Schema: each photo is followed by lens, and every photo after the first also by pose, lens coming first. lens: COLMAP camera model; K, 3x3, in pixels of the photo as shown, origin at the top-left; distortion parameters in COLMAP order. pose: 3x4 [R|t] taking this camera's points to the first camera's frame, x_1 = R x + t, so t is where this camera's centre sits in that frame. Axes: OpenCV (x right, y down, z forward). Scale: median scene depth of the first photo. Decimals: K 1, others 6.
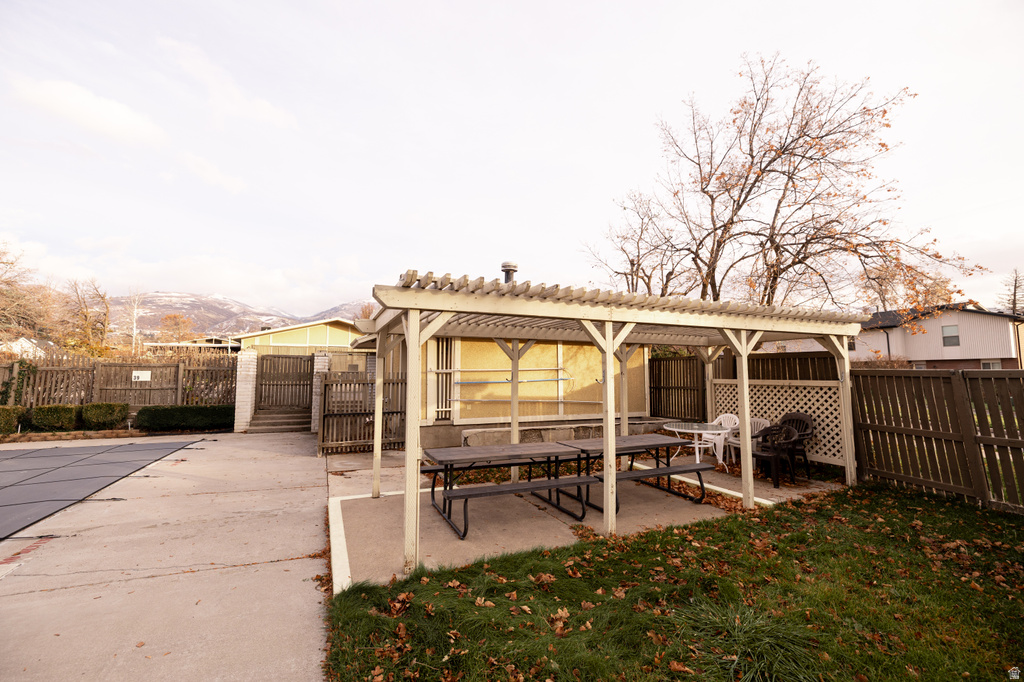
lens RADIAL K [[436.1, 0, 506.9], [0, 436.1, 342.0], [0, 0, 1]] dist [0.005061, 0.000068]
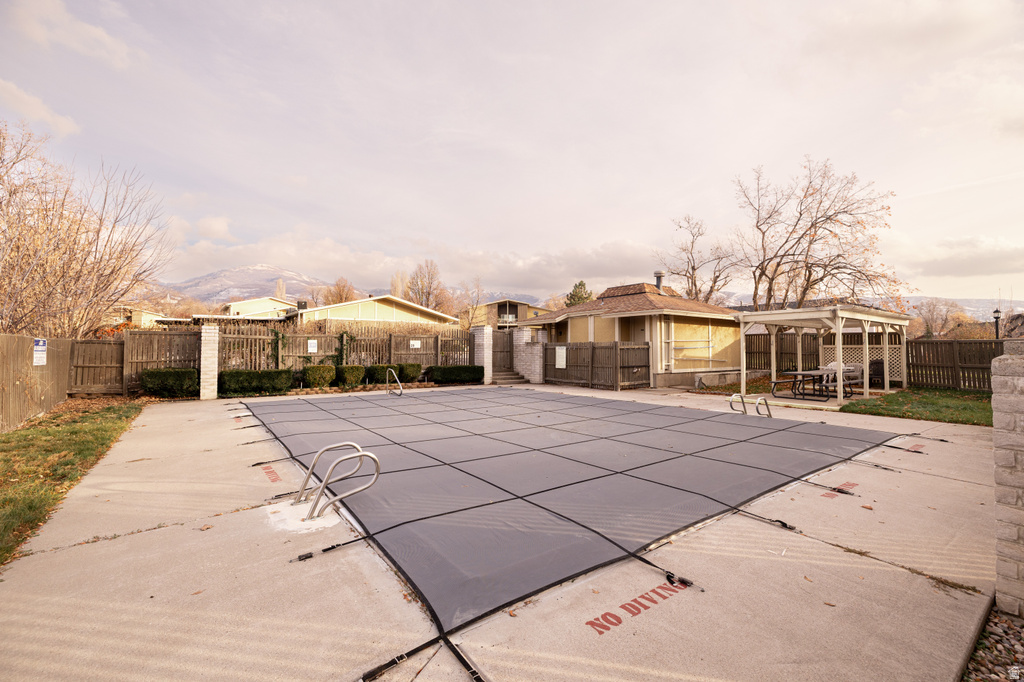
lens RADIAL K [[436.1, 0, 508.9], [0, 436.1, 339.3], [0, 0, 1]] dist [0.005061, 0.000068]
pose [[0.974876, 0.005920, 0.222668, -0.951041], [-0.017314, 0.998636, 0.049256, -0.010823], [-0.222072, -0.051874, 0.973649, -0.425471]]
